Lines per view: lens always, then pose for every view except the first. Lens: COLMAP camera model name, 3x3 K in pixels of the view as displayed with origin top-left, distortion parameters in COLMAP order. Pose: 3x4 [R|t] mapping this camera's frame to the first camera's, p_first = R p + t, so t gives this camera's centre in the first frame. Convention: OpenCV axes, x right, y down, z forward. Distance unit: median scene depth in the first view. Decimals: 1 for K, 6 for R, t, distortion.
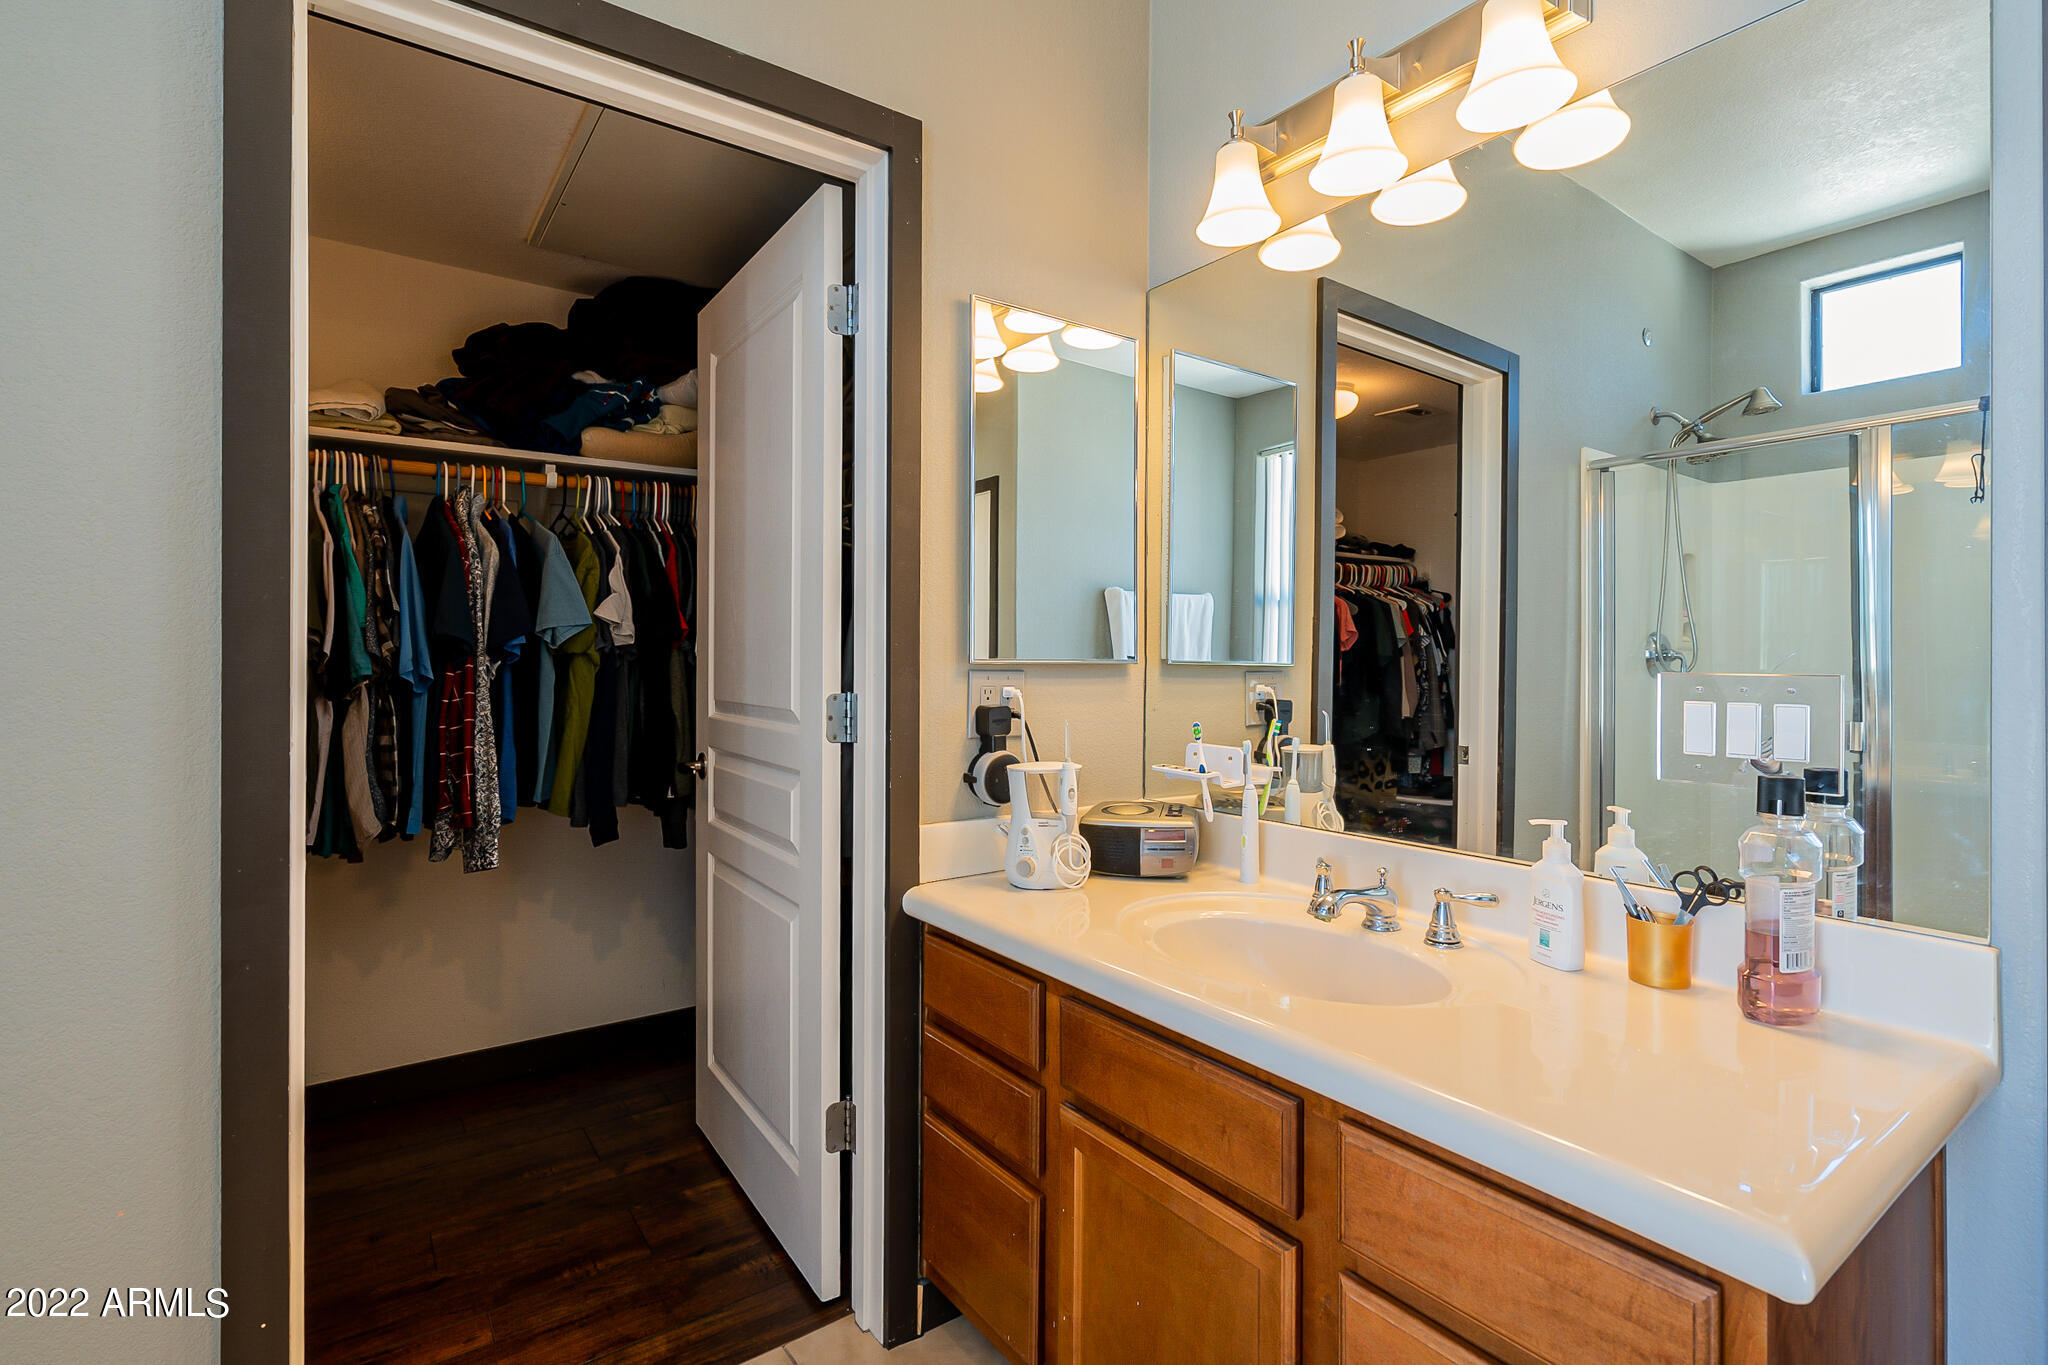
lens RADIAL K [[949.4, 0, 1011.4], [0, 949.4, 657.4], [0, 0, 1]] dist [-0.004754, 0.000680]
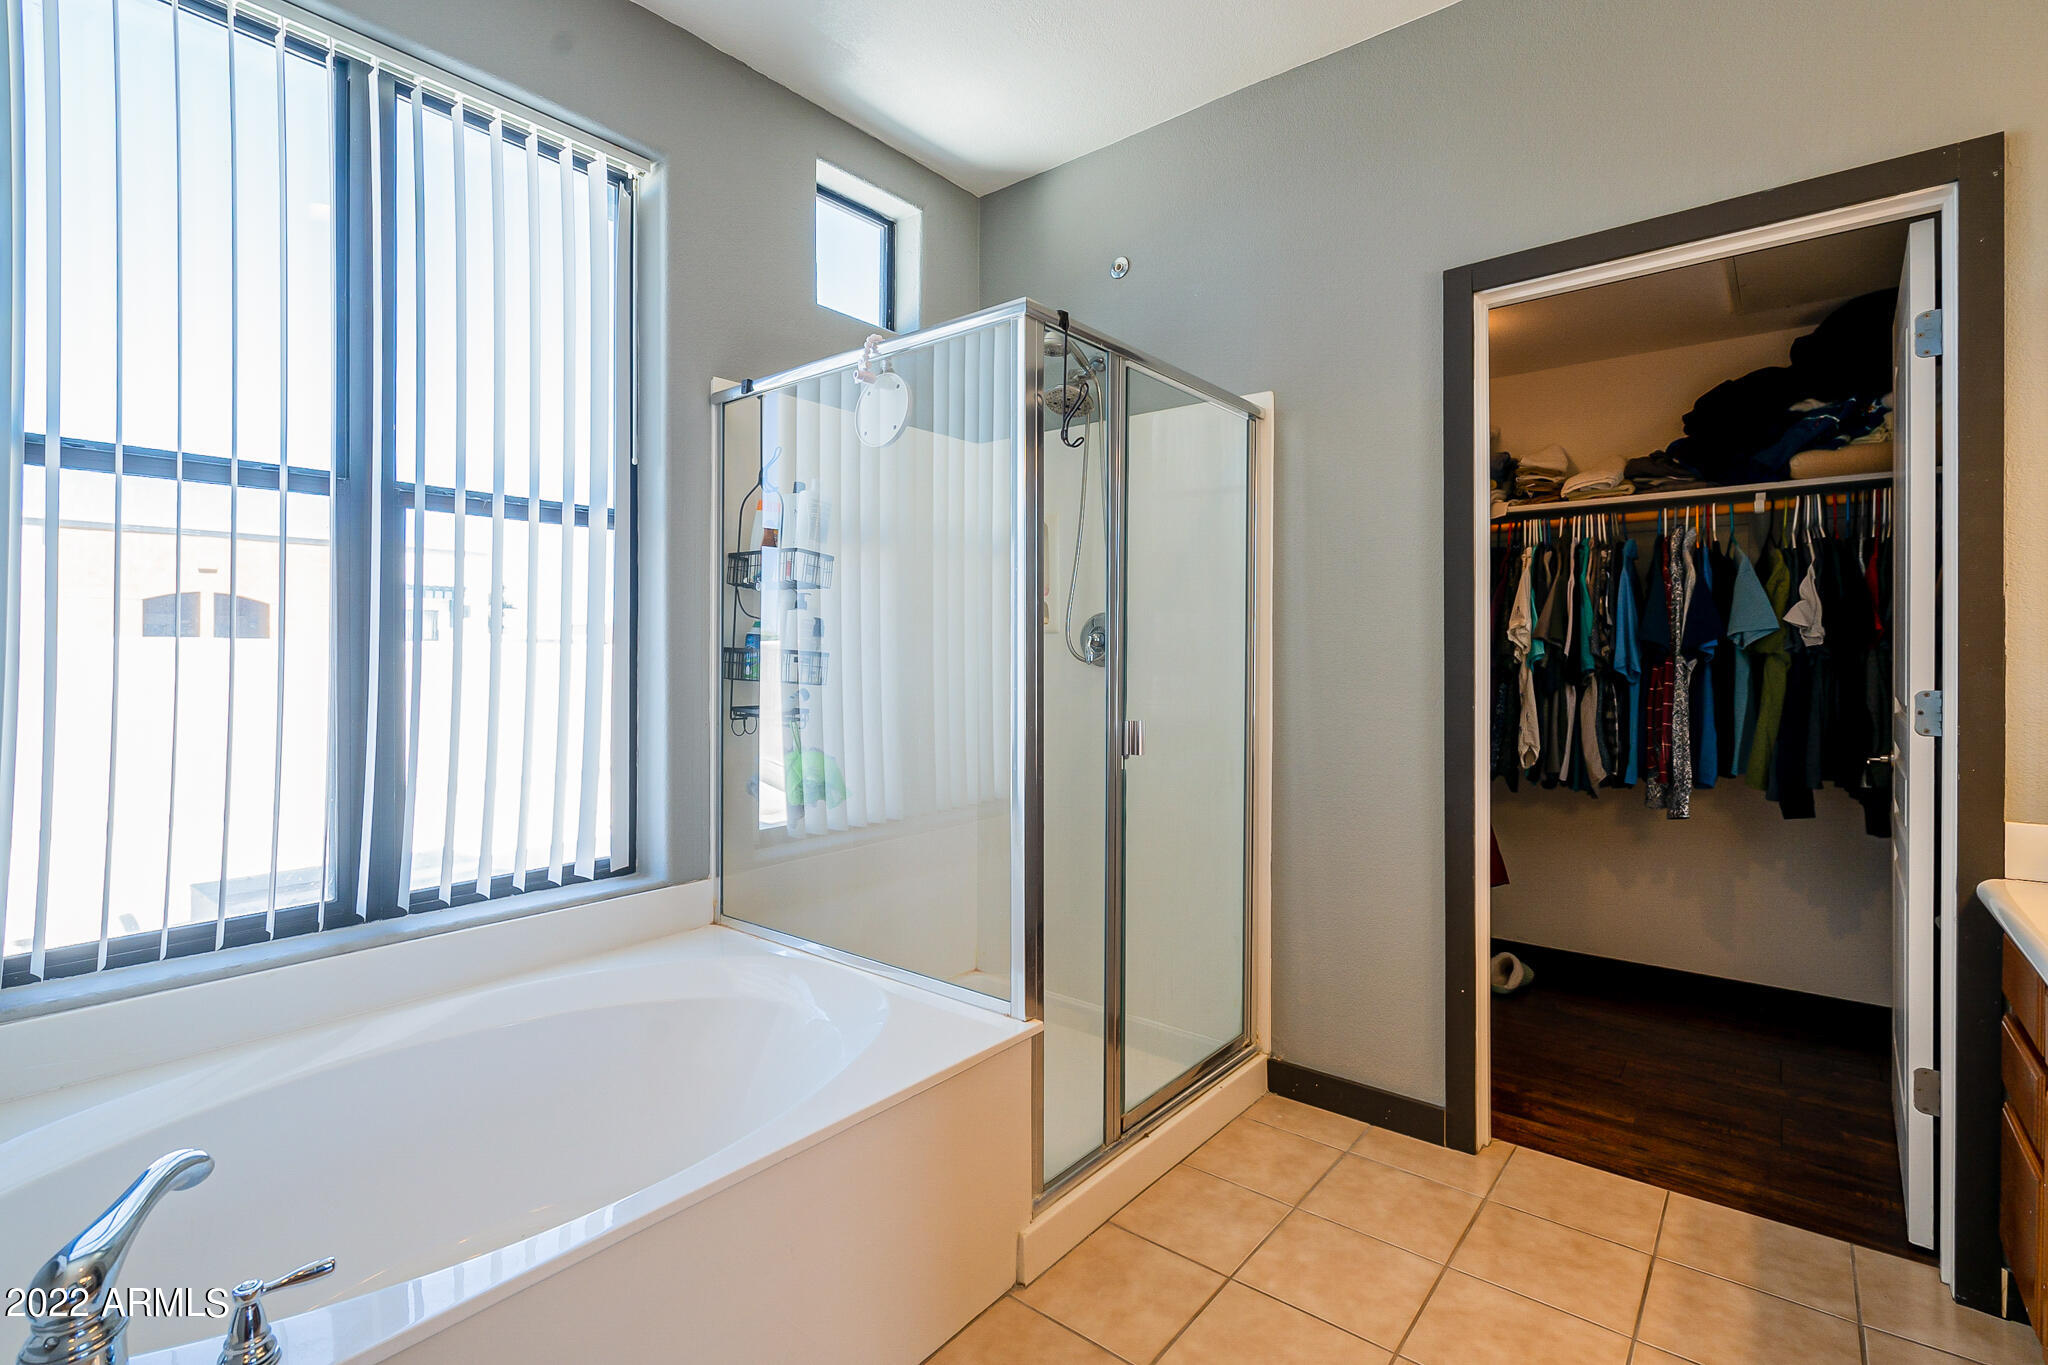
lens RADIAL K [[949.4, 0, 1011.4], [0, 949.4, 657.4], [0, 0, 1]] dist [-0.004754, 0.000680]
pose [[0.256762, 0.000663, -0.966474, 0.453892], [0.003106, 0.999994, 0.001512, -0.003872], [0.966470, -0.003390, 0.256759, -0.222912]]
